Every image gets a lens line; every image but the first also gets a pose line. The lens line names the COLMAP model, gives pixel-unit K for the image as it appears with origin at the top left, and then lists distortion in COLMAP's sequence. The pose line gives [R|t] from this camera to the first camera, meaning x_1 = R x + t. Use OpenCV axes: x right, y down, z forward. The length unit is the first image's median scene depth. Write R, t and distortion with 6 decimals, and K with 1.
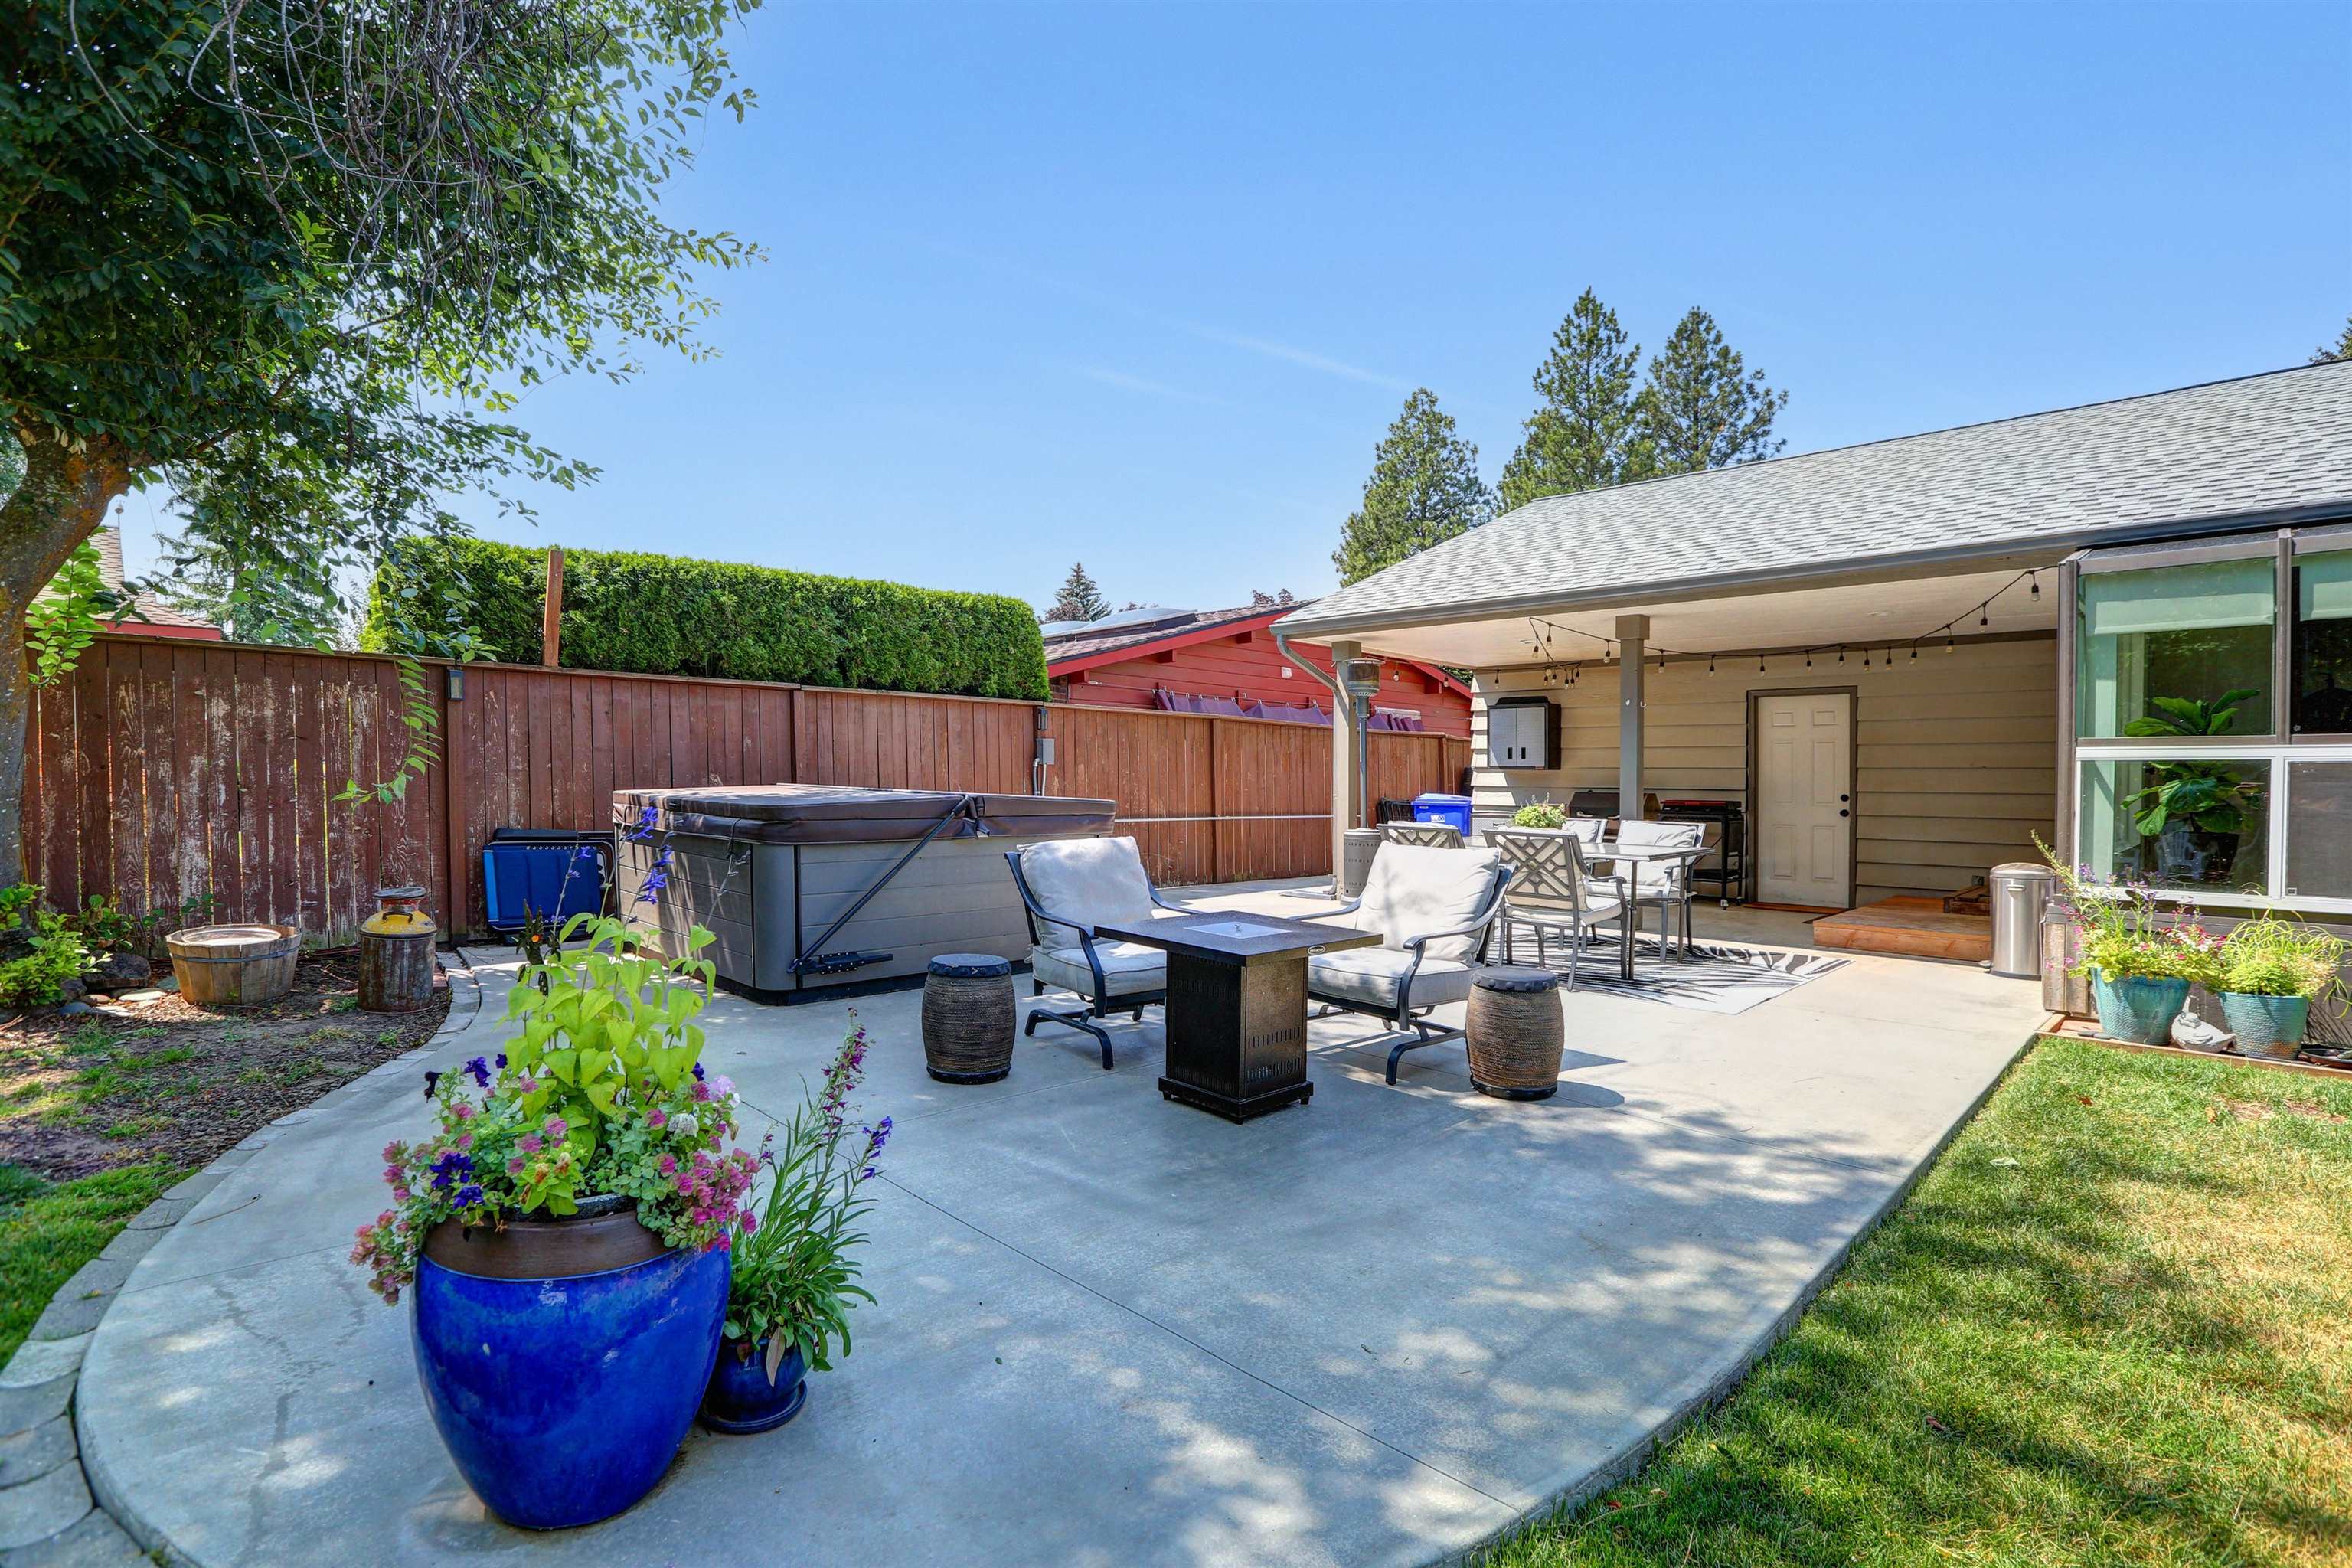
lens RADIAL K [[1111.1, 0, 1118.6], [0, 1111.1, 756.6], [0, 0, 1]] dist [0.000144, -0.000396]
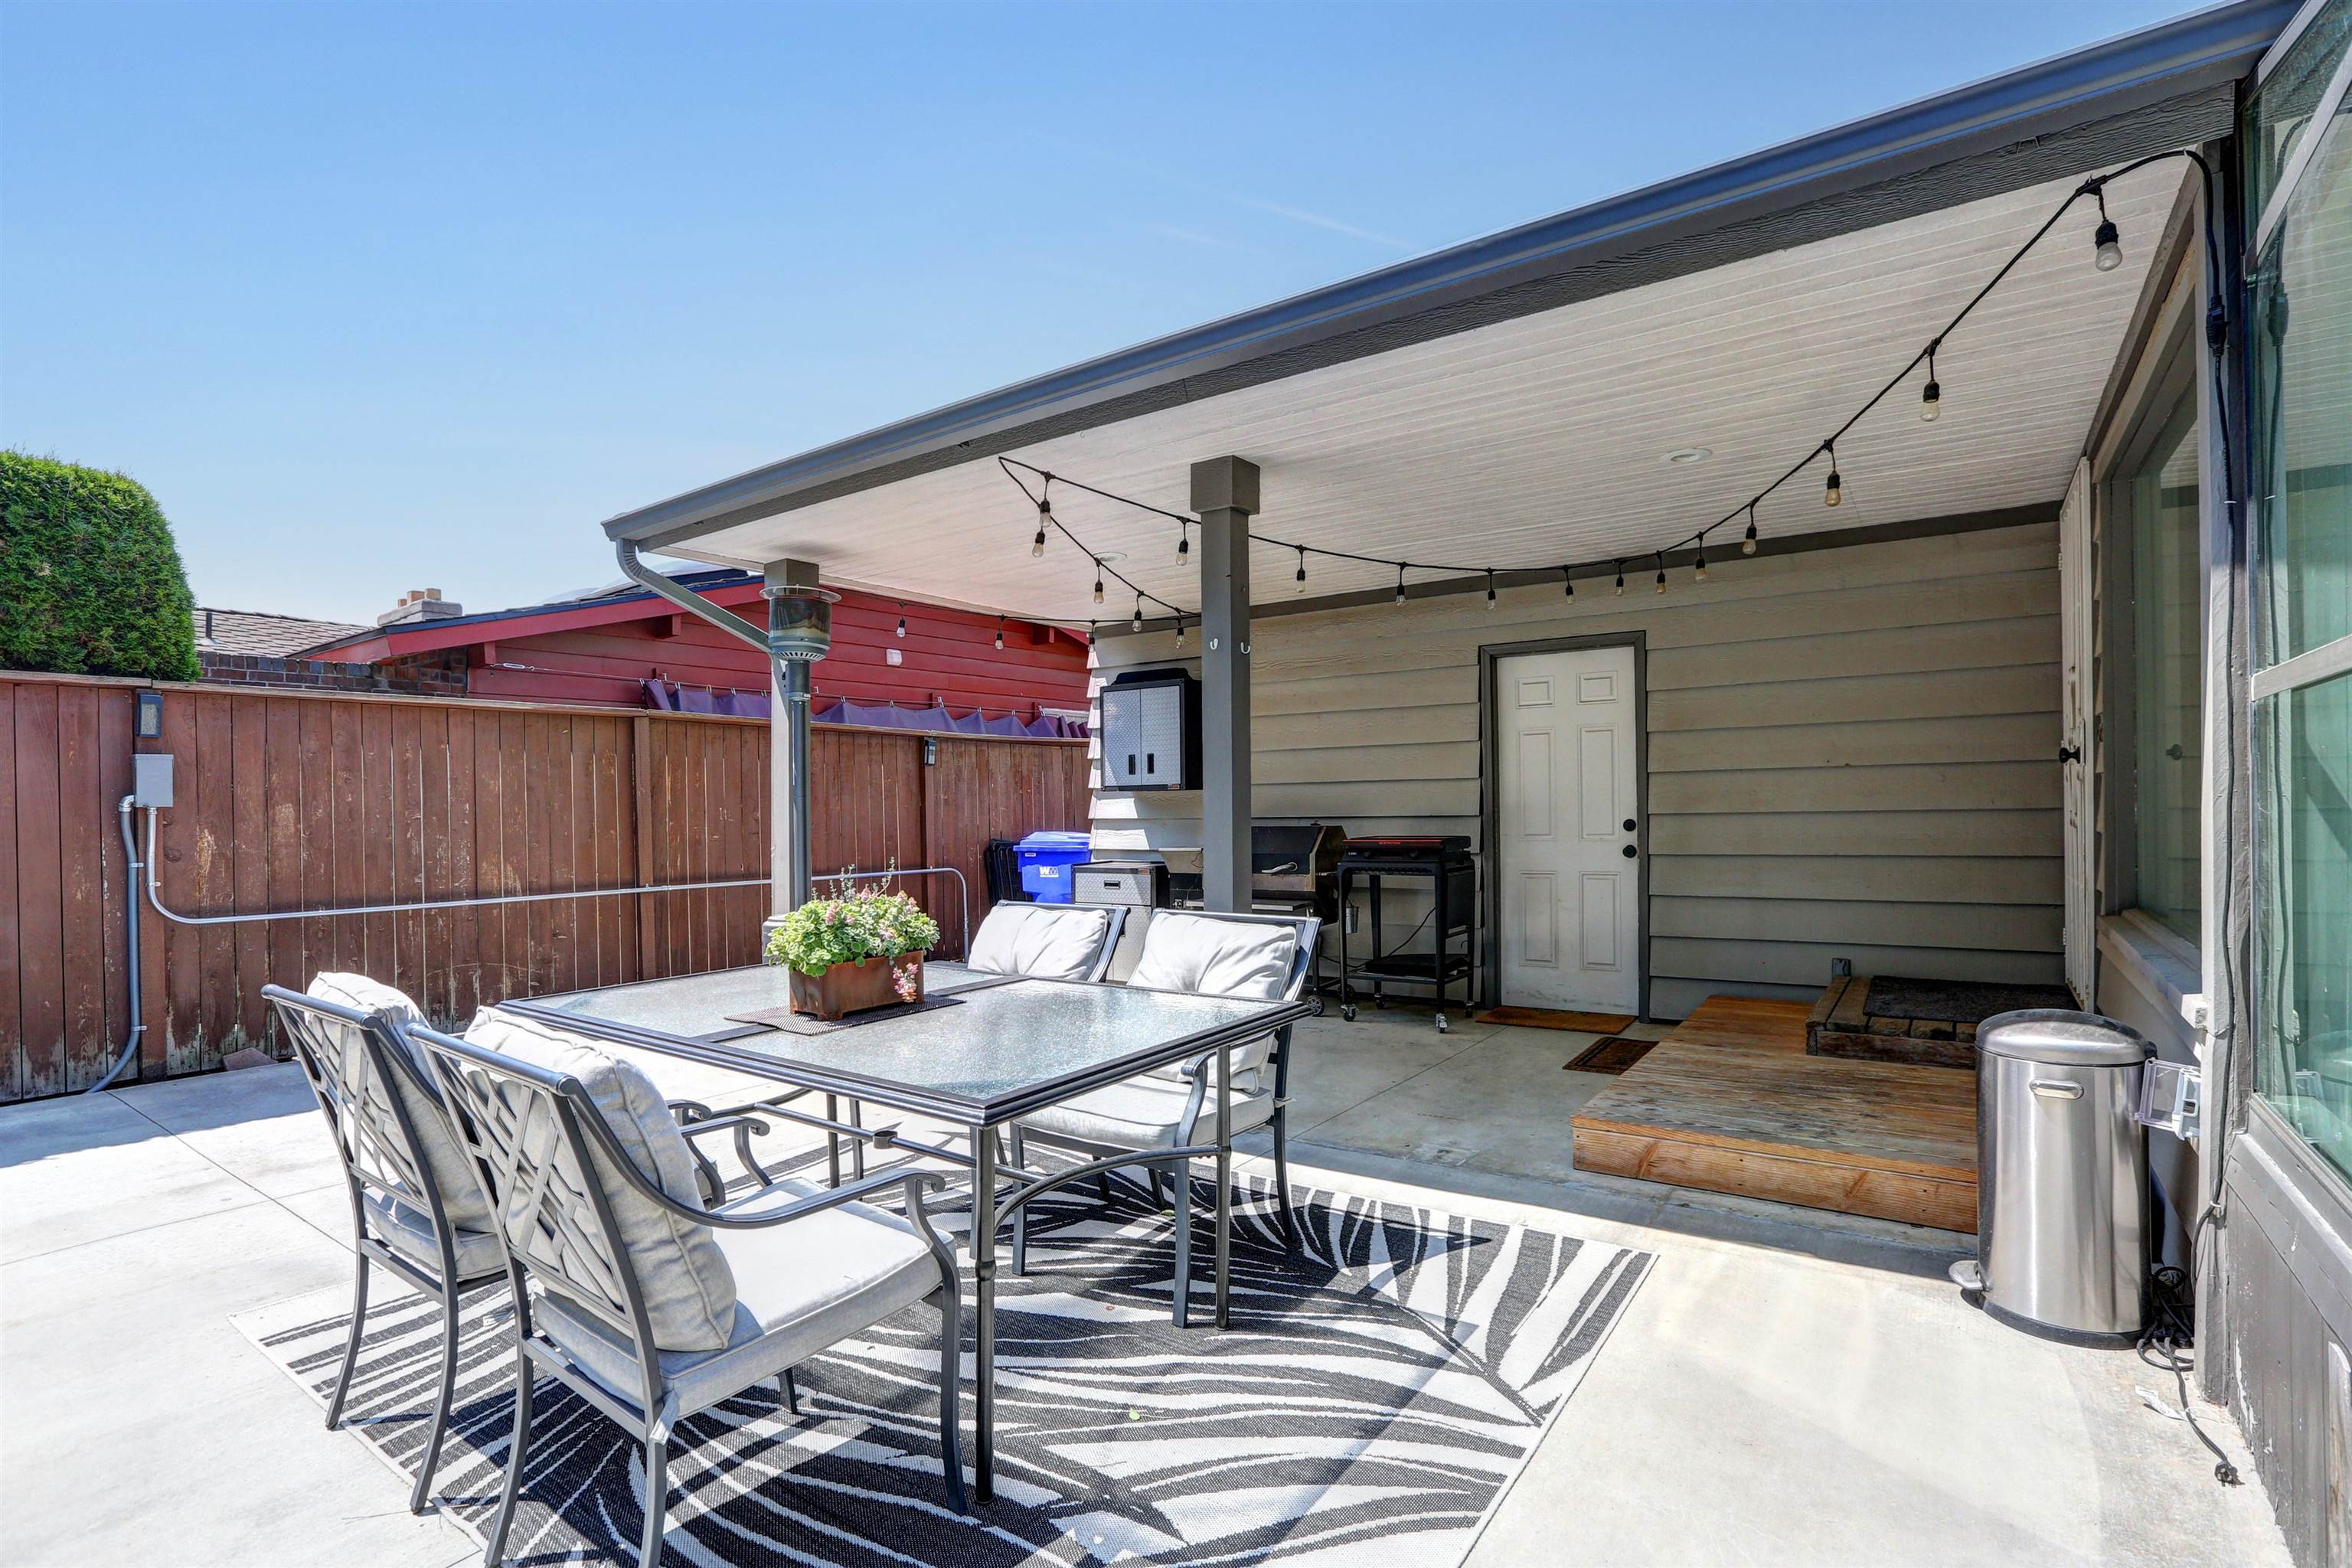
lens RADIAL K [[1111.2, 0, 1188.0], [0, 1111.2, 804.2], [0, 0, 1]] dist [-0.046037, 0.000098]
pose [[0.979790, -0.029089, 0.197902, 0.275397], [0.025239, 0.999440, 0.021950, 0.006658], [-0.198430, -0.016511, 0.979976, 0.422732]]
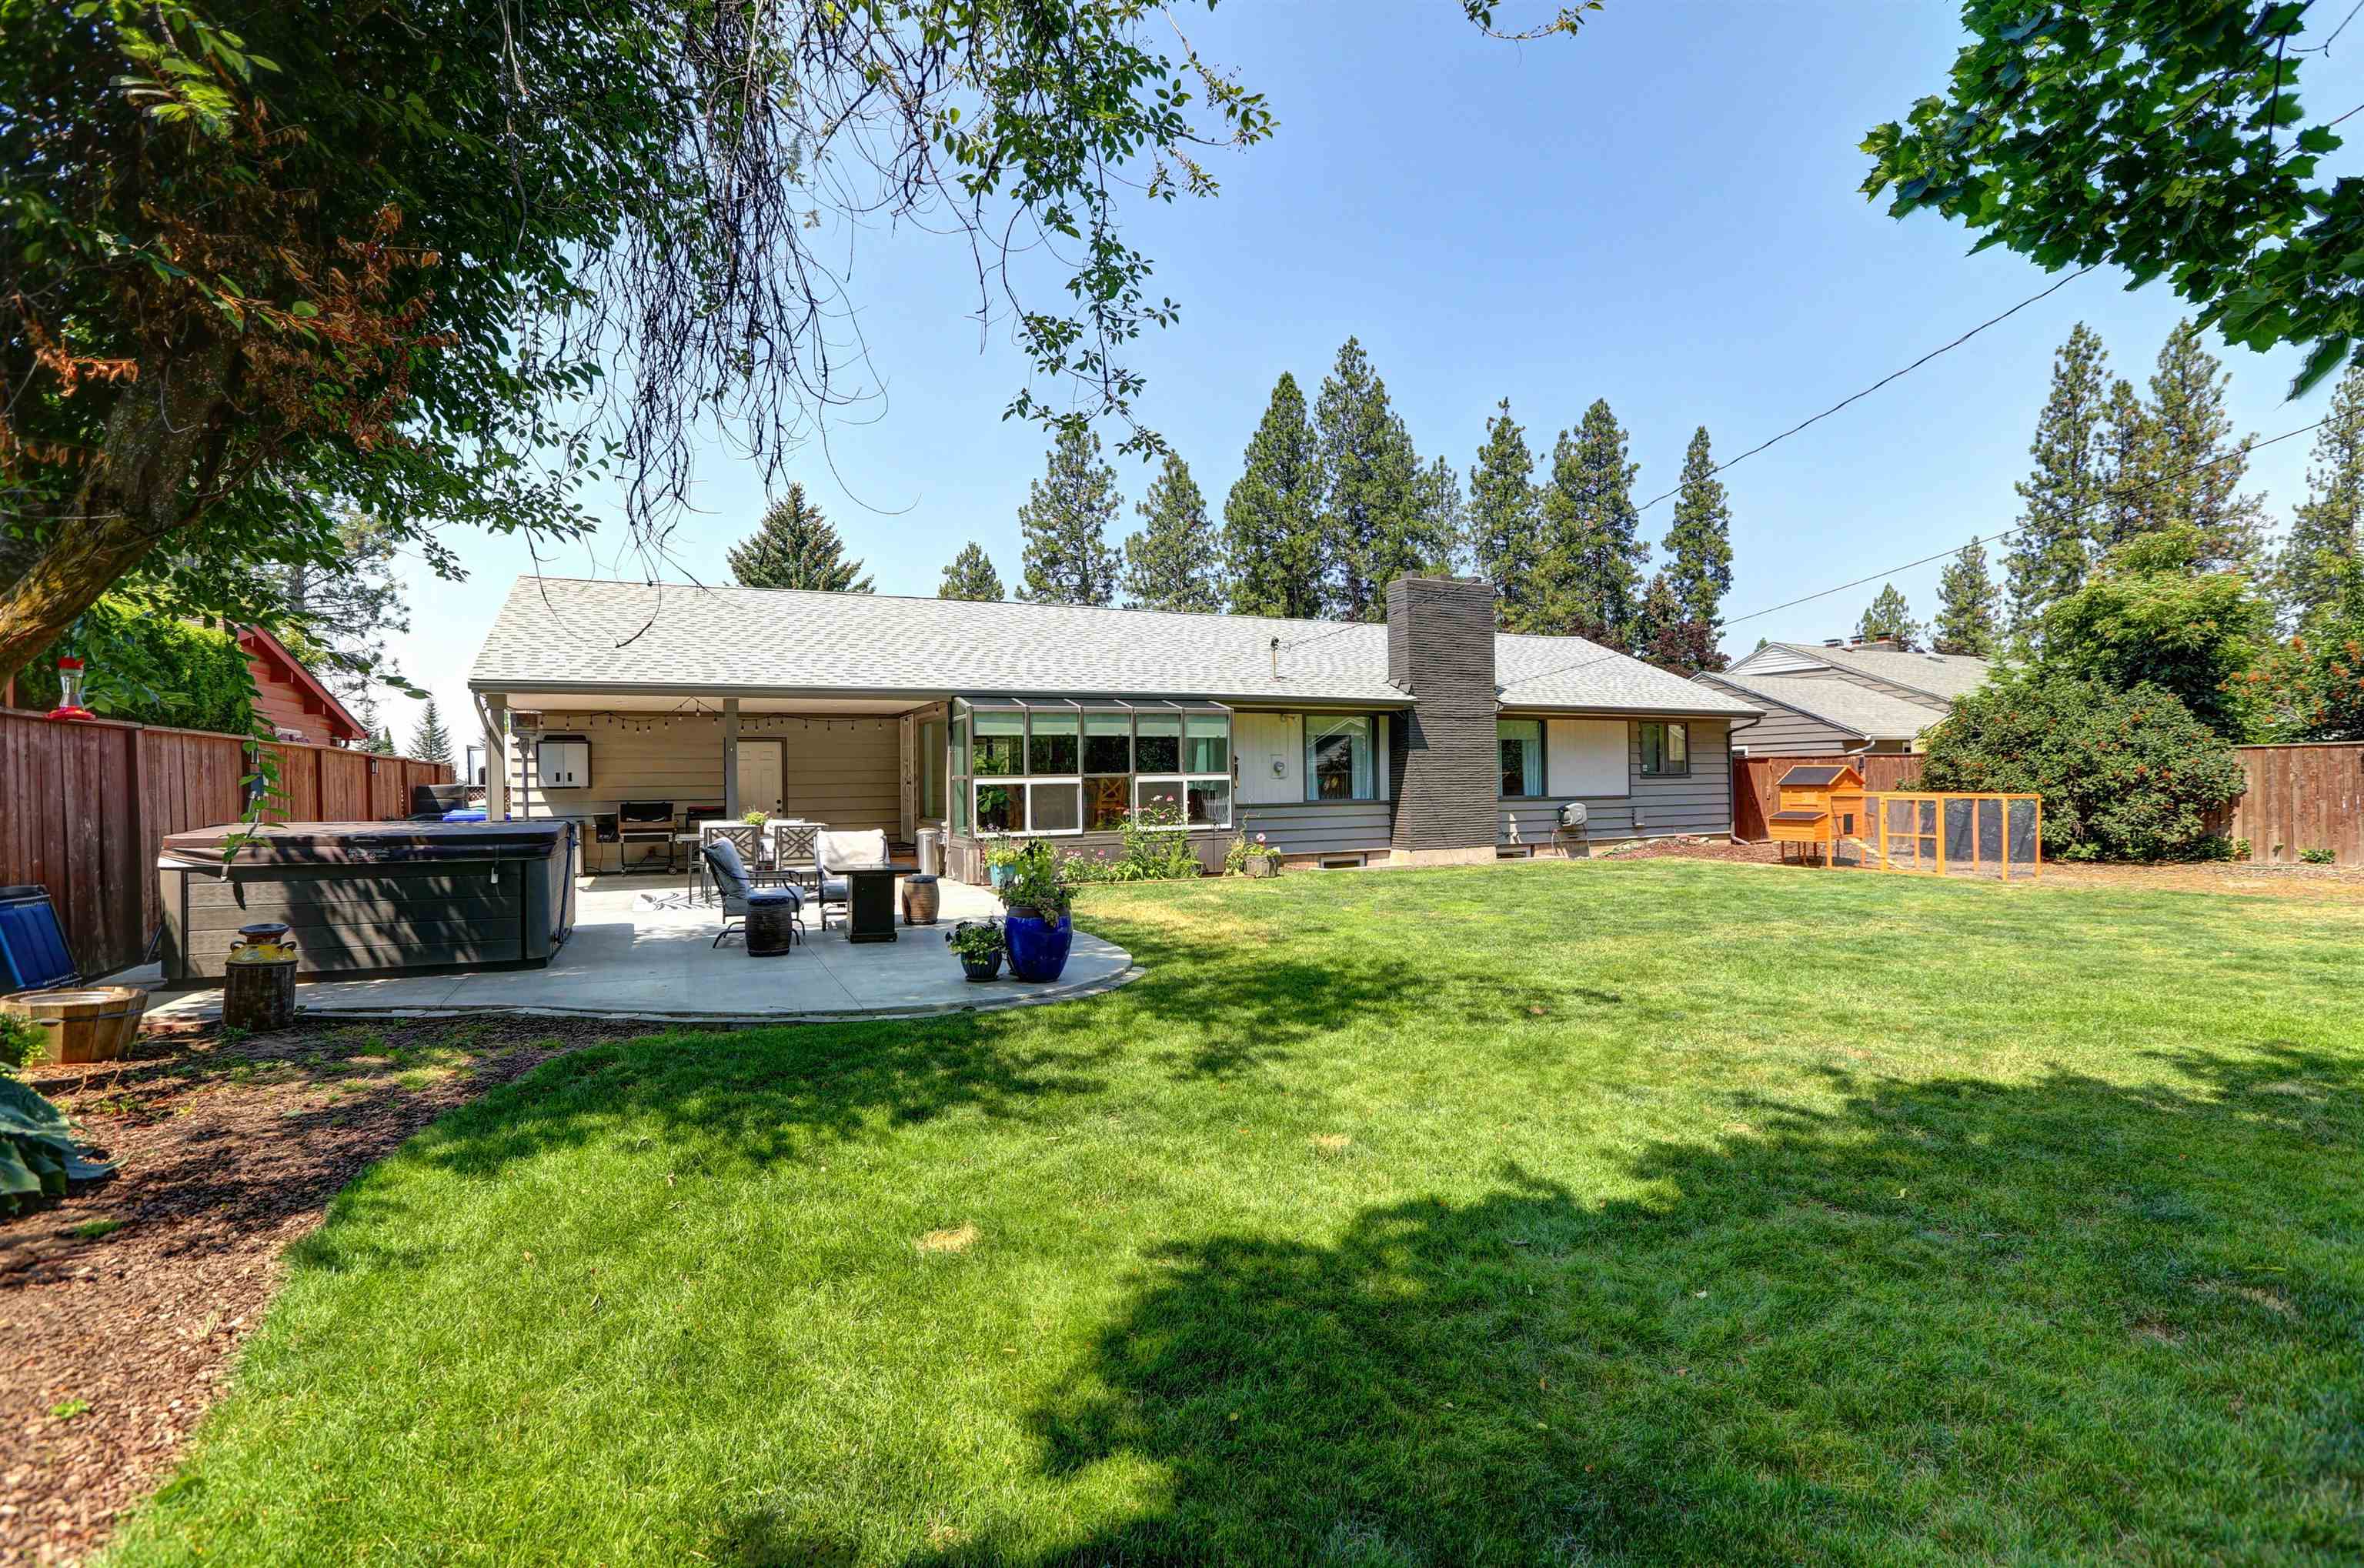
lens RADIAL K [[1116.8, 0, 1194.1], [0, 1116.8, 804.3], [0, 0, 1]] dist [-0.046037, 0.000098]
pose [[0.298602, -0.036791, 0.953668, -0.709534], [-0.002869, 0.999218, 0.039447, -0.026337], [-0.954373, -0.014515, 0.298263, -0.117178]]
